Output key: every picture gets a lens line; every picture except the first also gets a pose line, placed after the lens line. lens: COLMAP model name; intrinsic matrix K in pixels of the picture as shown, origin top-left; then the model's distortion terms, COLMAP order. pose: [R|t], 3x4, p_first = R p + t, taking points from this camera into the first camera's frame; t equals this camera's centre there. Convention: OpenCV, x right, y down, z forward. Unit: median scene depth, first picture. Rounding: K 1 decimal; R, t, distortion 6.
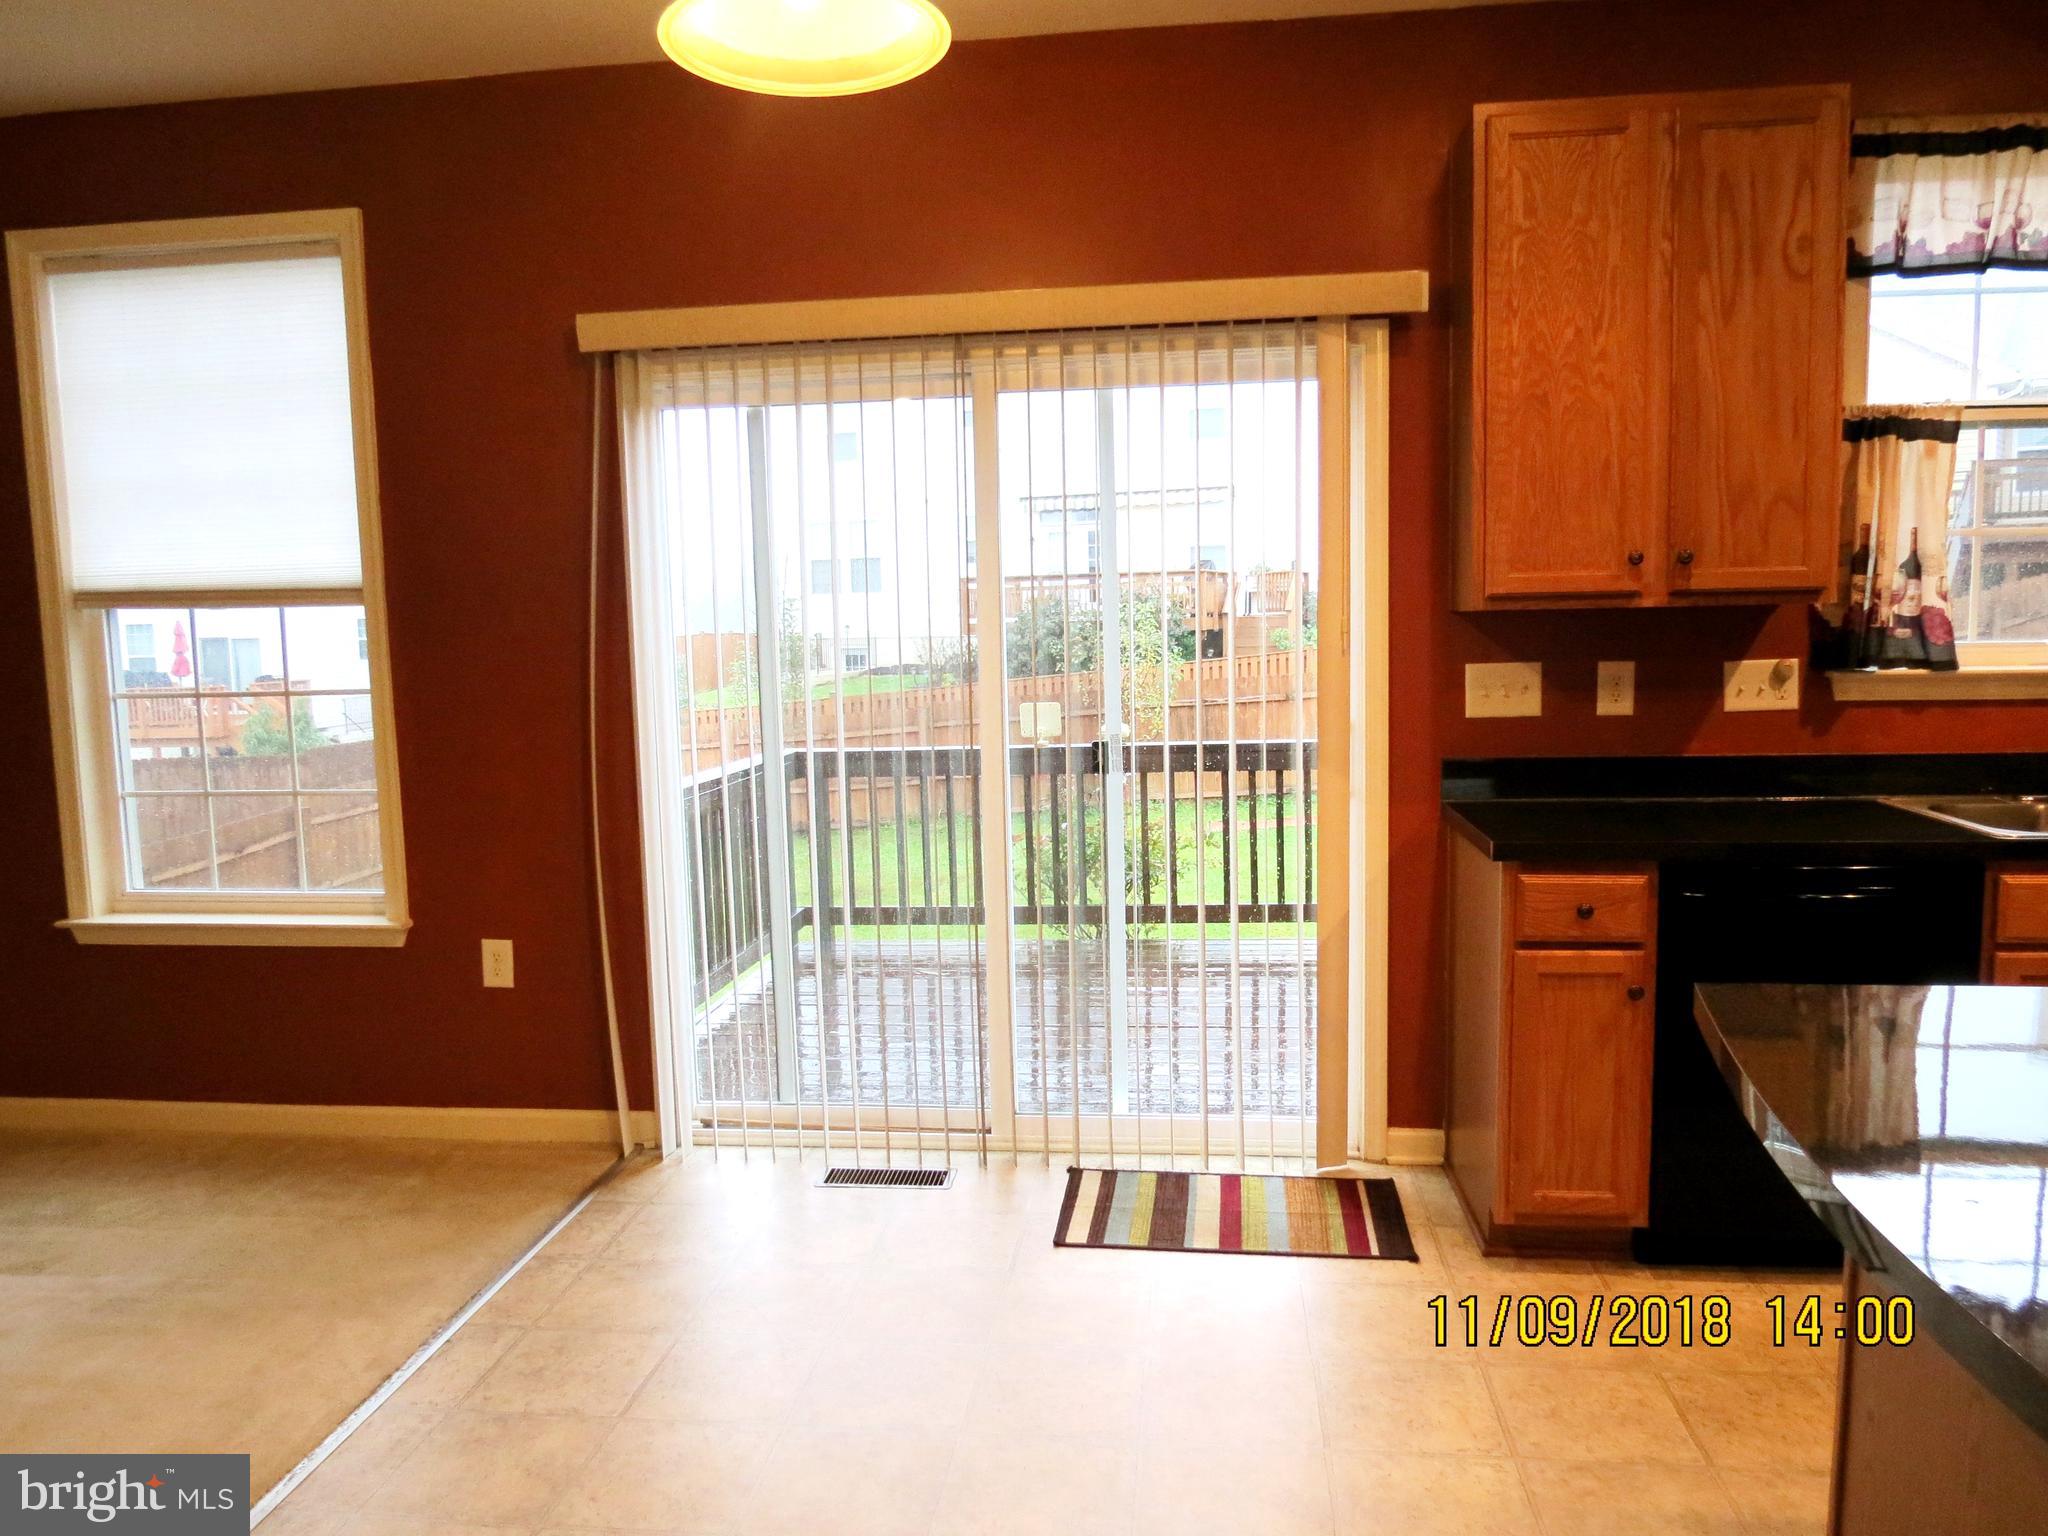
lens RADIAL K [[1452.1, 0, 1025.6], [0, 1452.1, 775.3], [0, 0, 1]] dist [-0.029069, 0.005844]
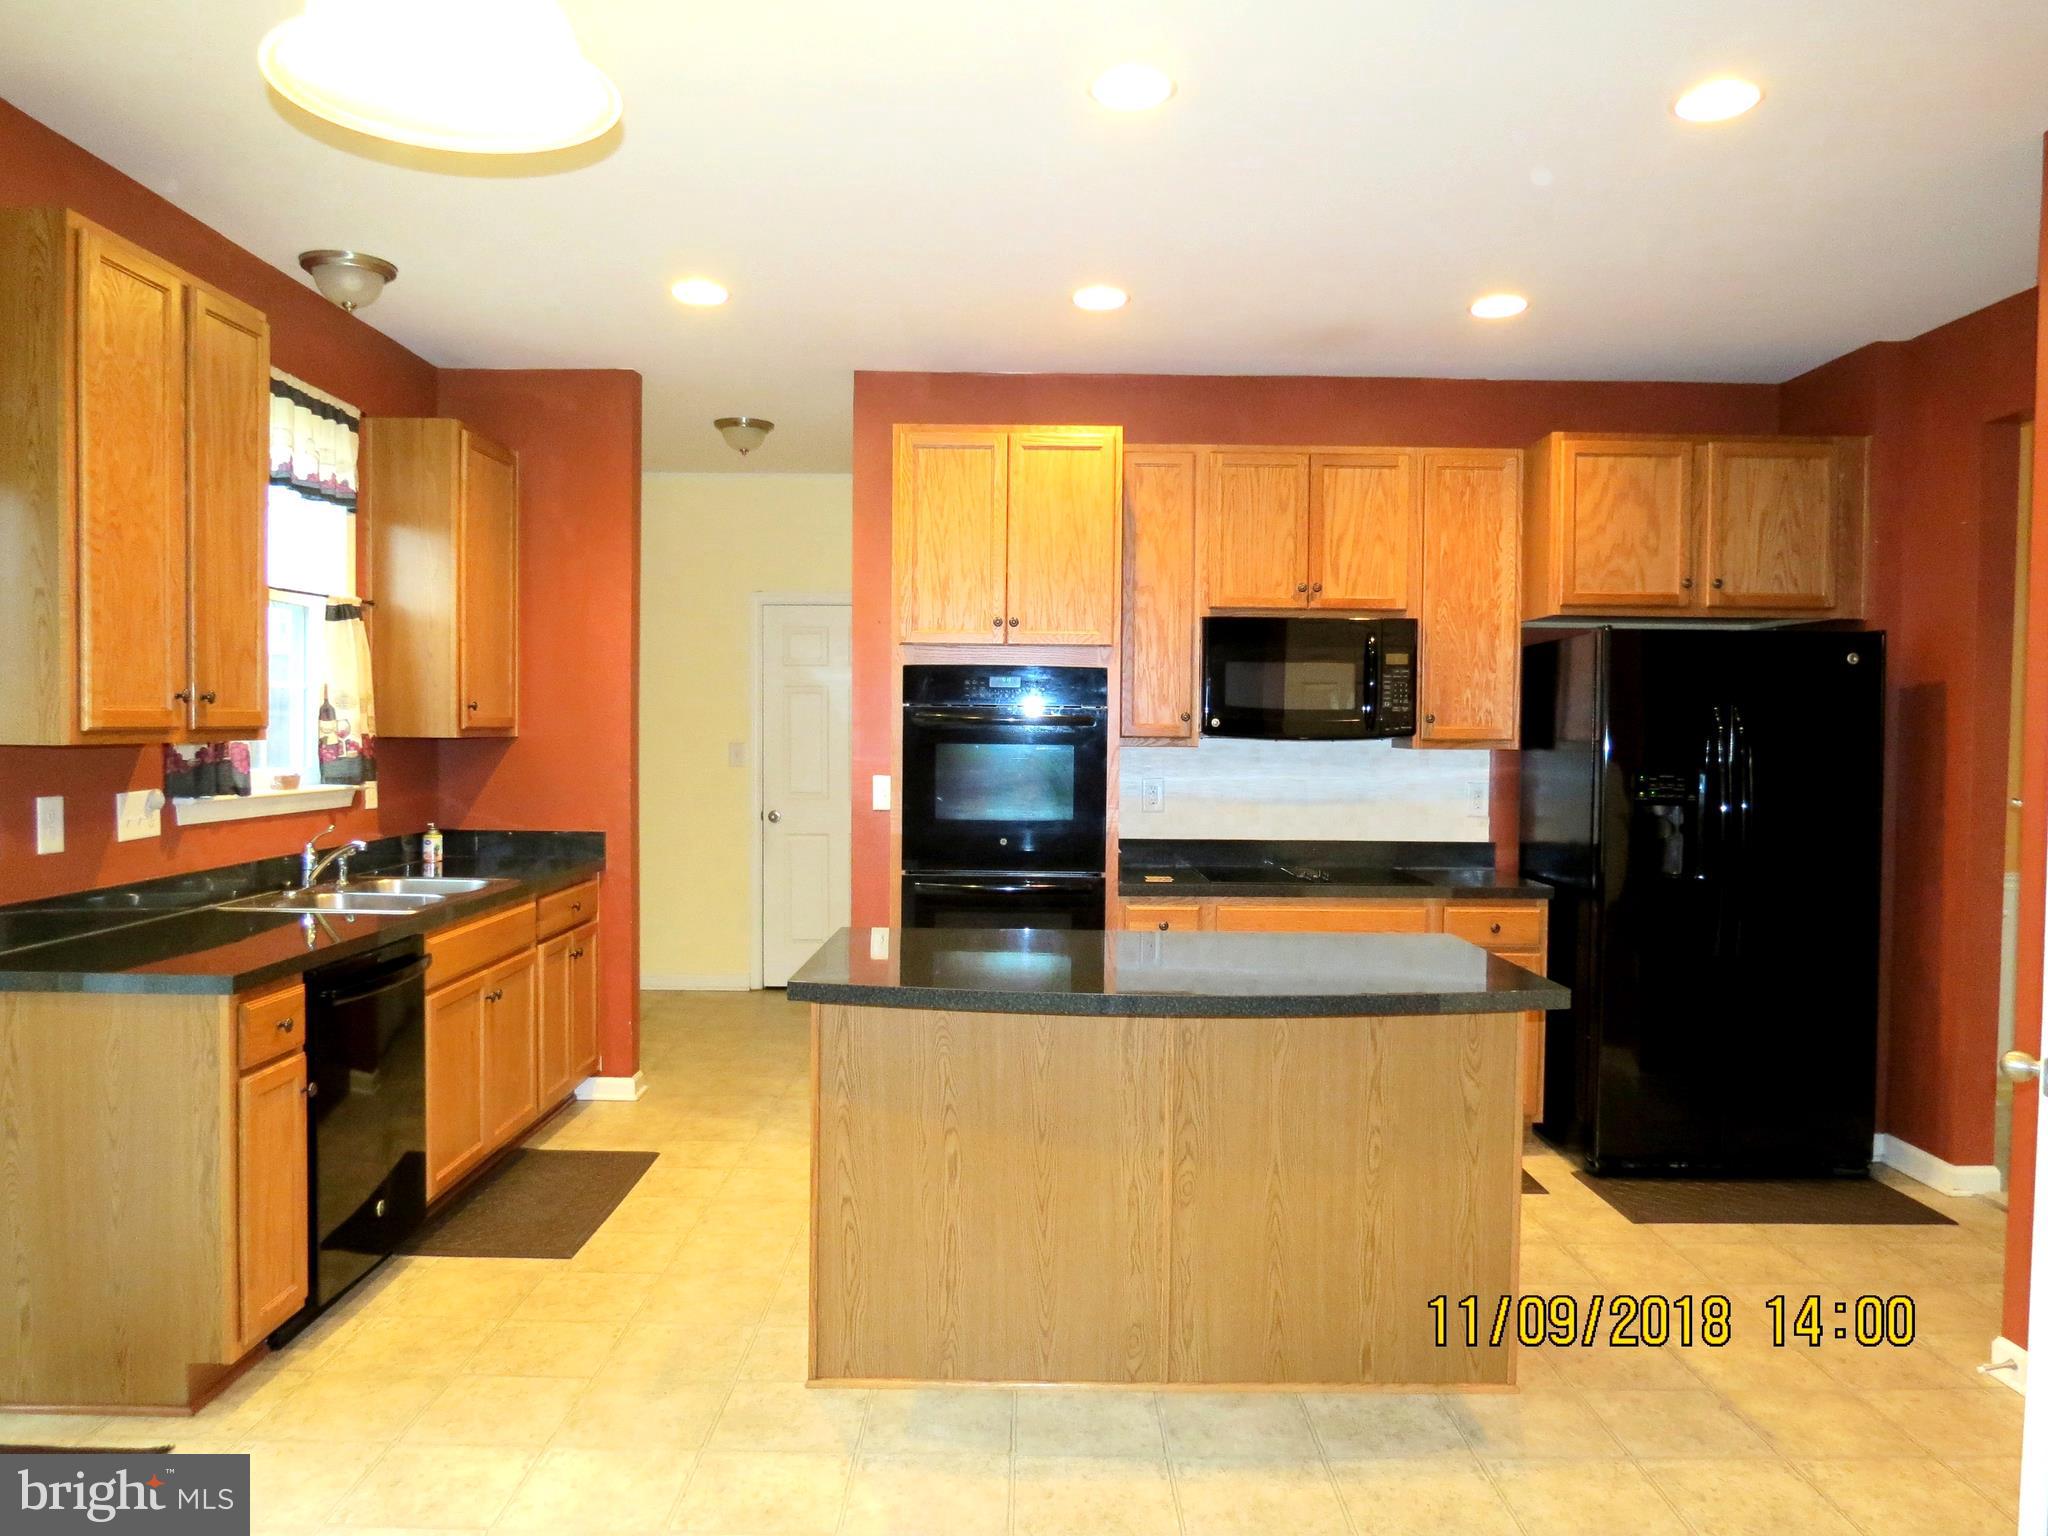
lens RADIAL K [[1452.1, 0, 1038.7], [0, 1452.1, 767.3], [0, 0, 1]] dist [-0.029069, 0.005844]
pose [[-0.121490, -0.007191, 0.992567, -0.659197], [0.100117, 0.994785, 0.019461, -0.054391], [-0.987531, 0.101738, -0.120137, 0.495630]]
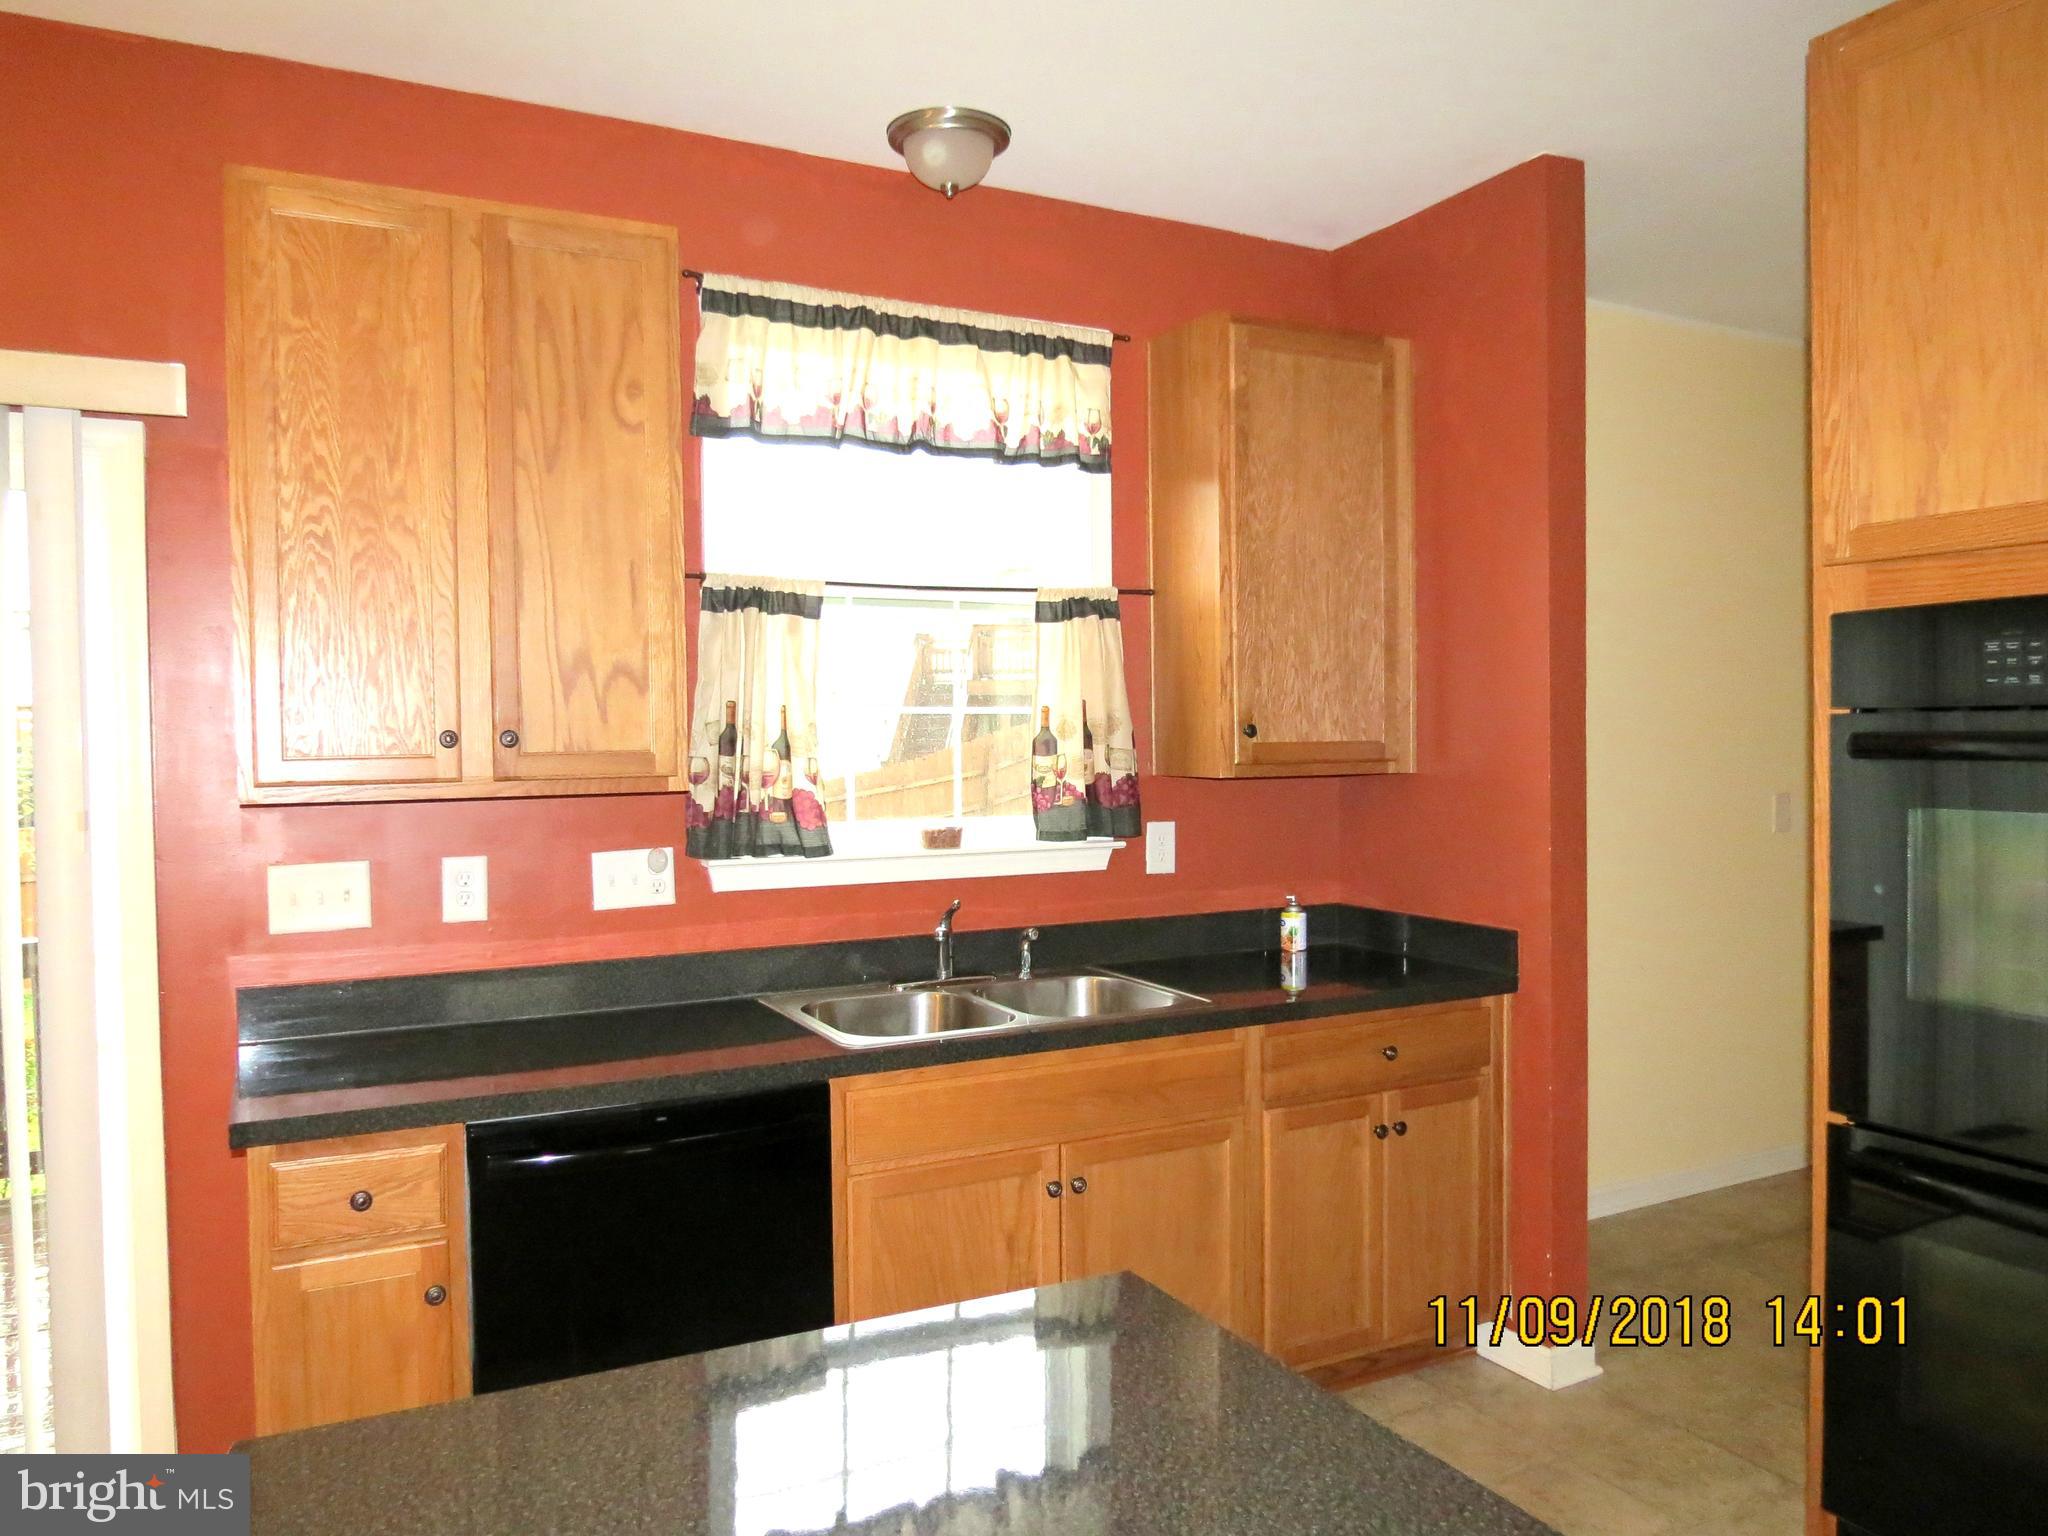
lens RADIAL K [[1452.1, 0, 1022.2], [0, 1452.1, 765.0], [0, 0, 1]] dist [-0.029069, 0.005844]
pose [[0.829588, 0.001665, 0.558374, 0.224149], [0.051341, 0.995532, -0.079246, -0.051728], [-0.556011, 0.094409, 0.825796, 0.134745]]
